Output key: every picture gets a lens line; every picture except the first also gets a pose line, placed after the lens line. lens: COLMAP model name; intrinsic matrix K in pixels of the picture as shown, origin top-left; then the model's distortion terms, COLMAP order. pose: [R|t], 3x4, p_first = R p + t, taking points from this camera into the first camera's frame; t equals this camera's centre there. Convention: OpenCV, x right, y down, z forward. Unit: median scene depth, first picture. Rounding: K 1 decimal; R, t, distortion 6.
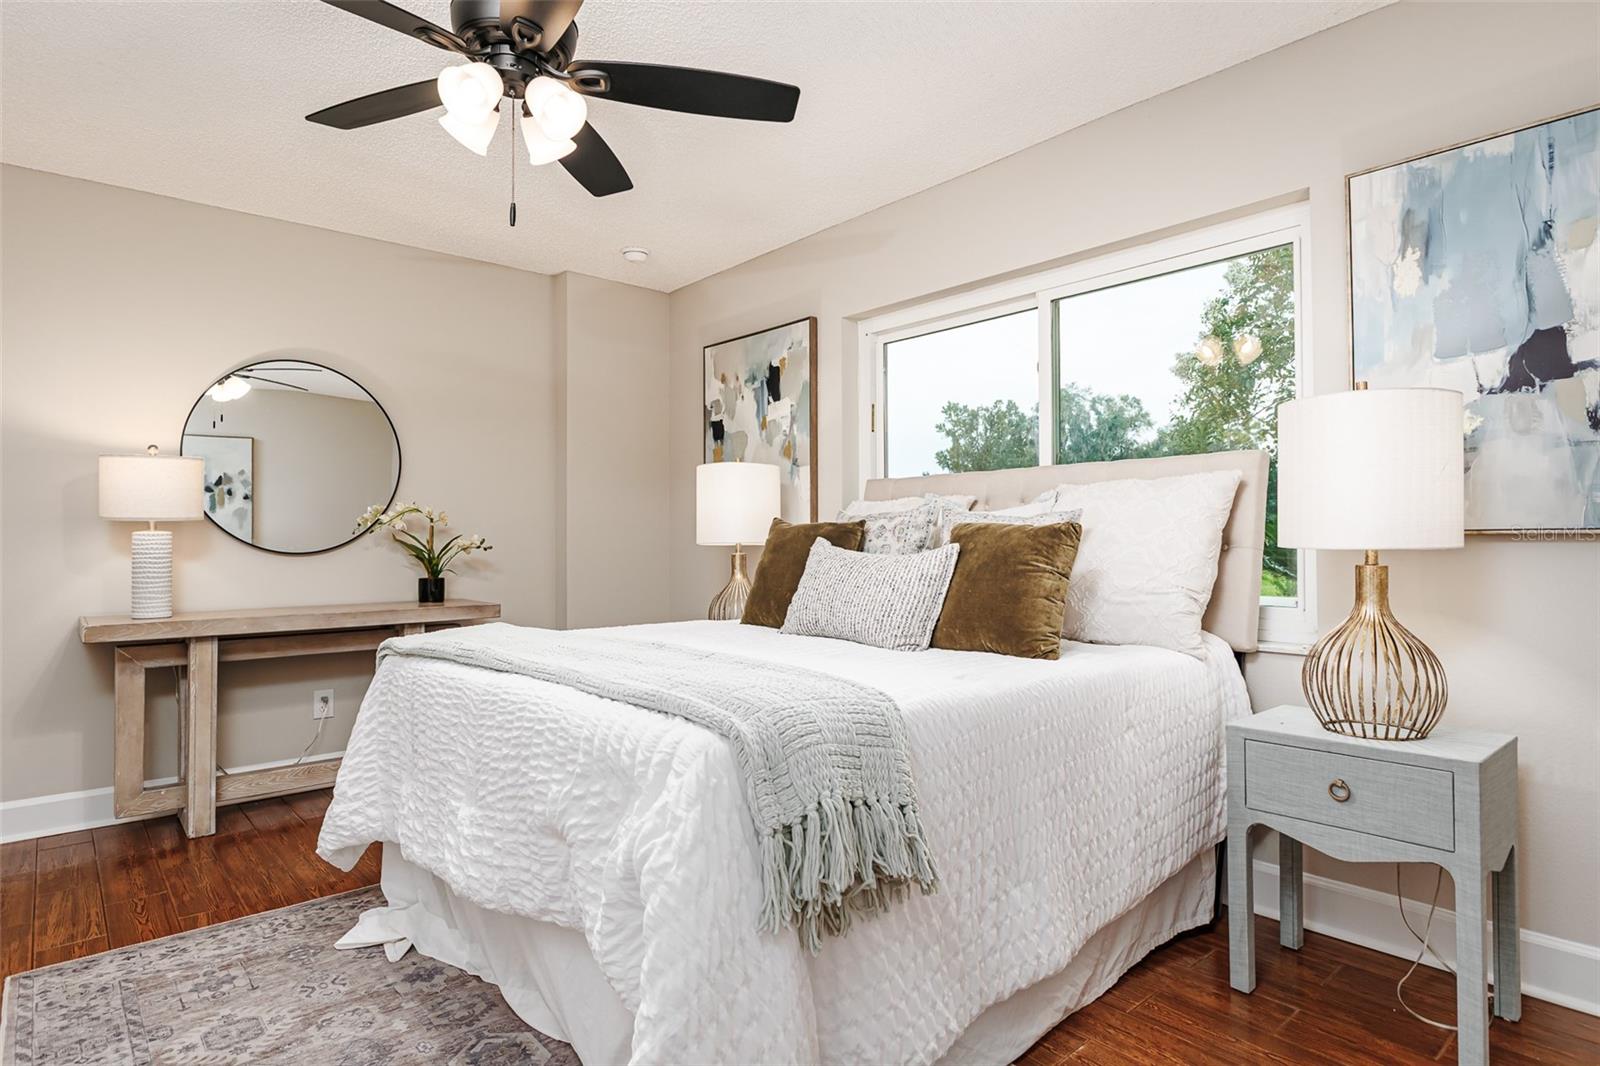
lens RADIAL K [[885.4, 0, 823.3], [0, 885.4, 527.6], [0, 0, 1]] dist [-0.001692, -0.003347]
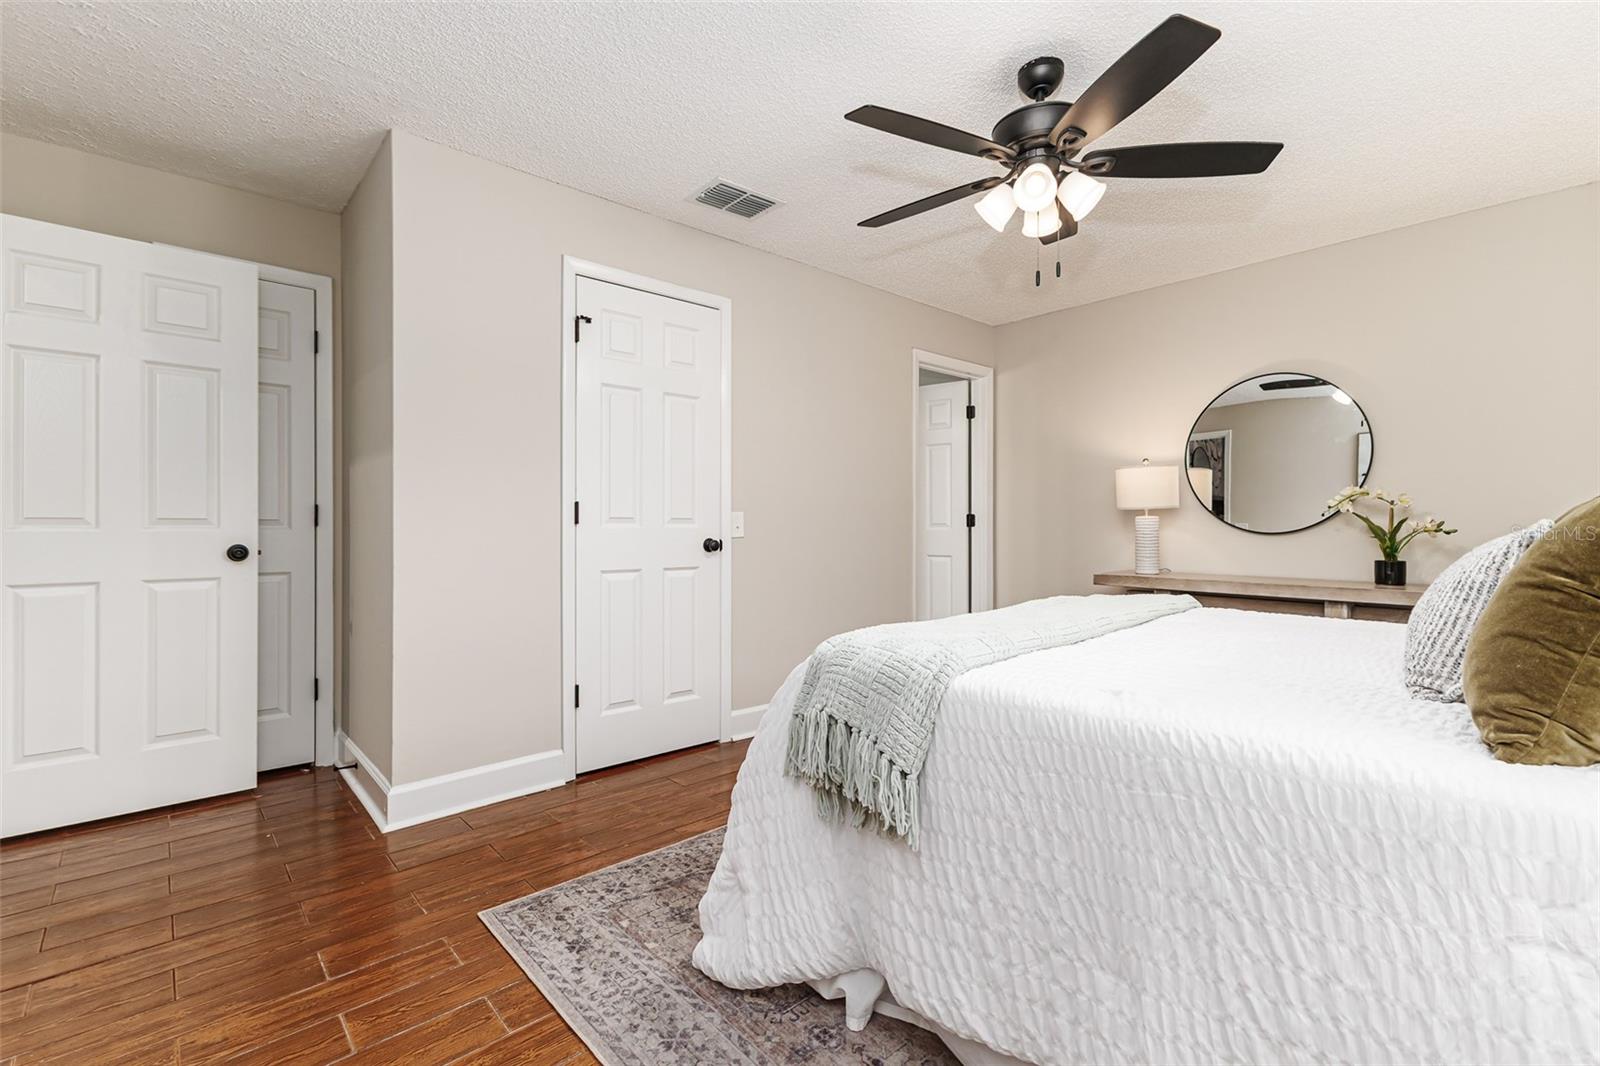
lens RADIAL K [[719.4, 0, 794.5], [0, 719.4, 502.5], [0, 0, 1]] dist [0.003502, -0.000949]
pose [[-0.021091, -0.024592, -0.999475, 0.784565], [0.010547, 0.999636, -0.024818, 0.008176], [0.999722, -0.011065, -0.020824, 0.687140]]
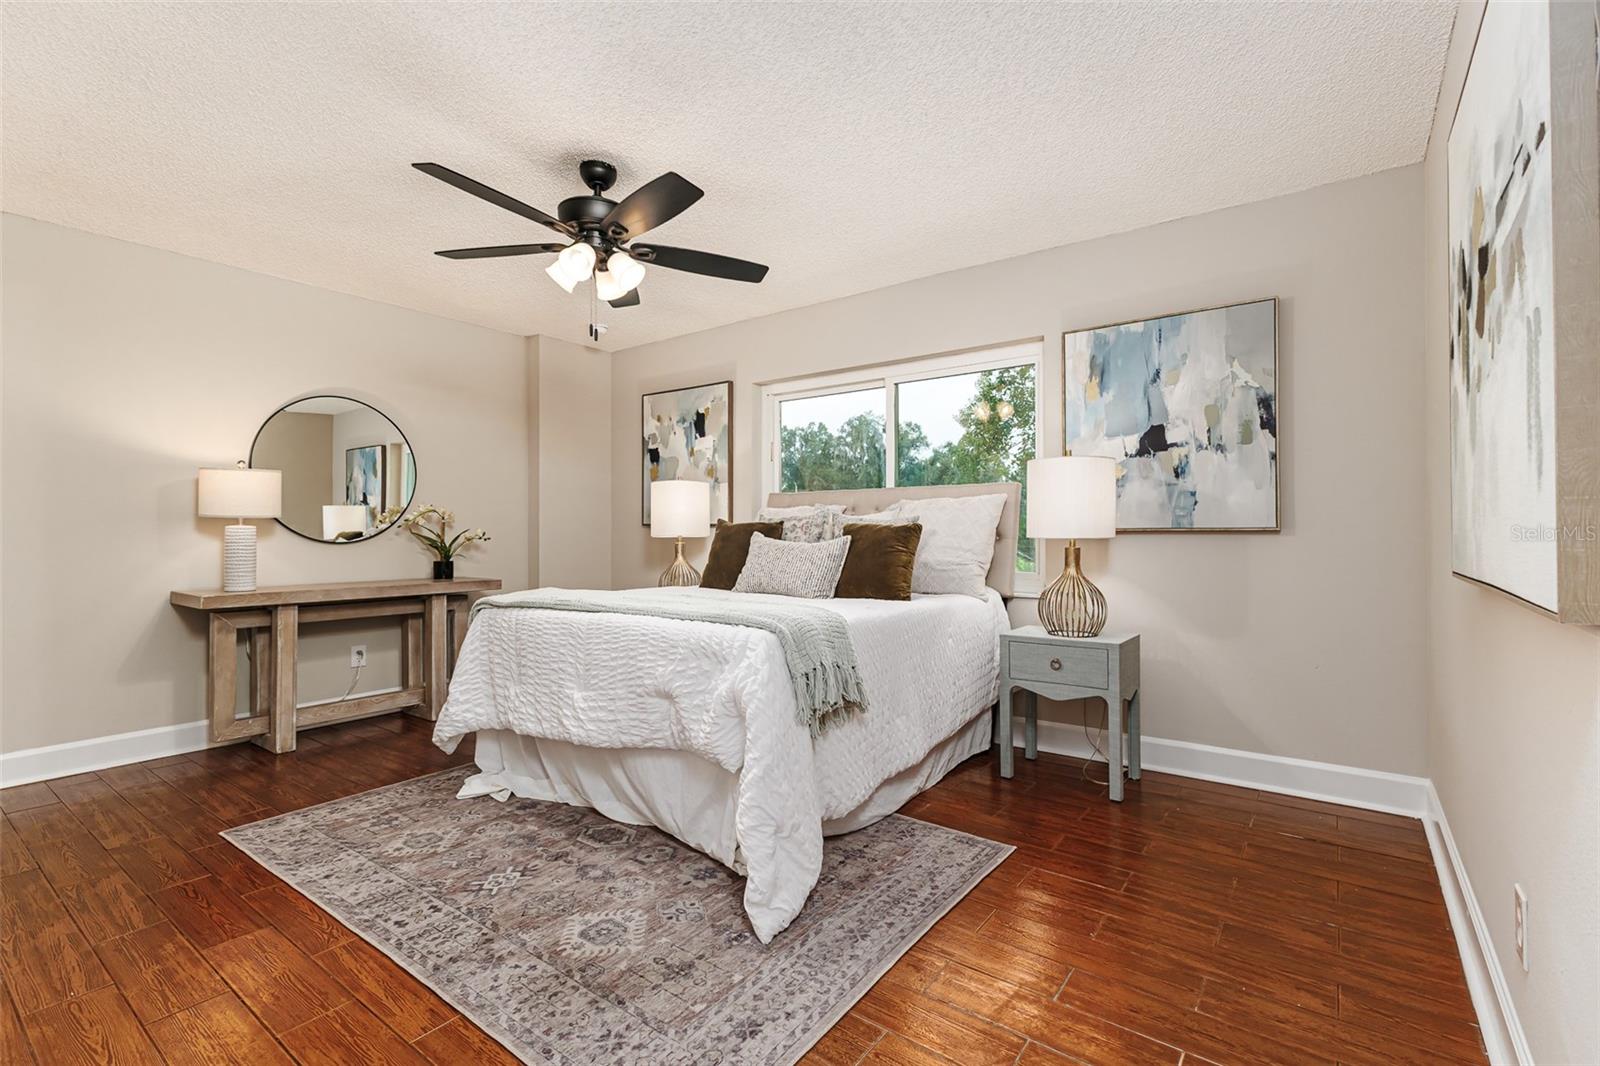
lens RADIAL K [[719.4, 0, 812.1], [0, 719.4, 535.6], [0, 0, 1]] dist [0.003502, -0.000949]
pose [[0.980778, 0.001554, 0.195120, -0.209971], [-0.004725, 0.999864, 0.015792, -0.003588], [-0.195069, -0.016410, 0.980652, -0.370707]]
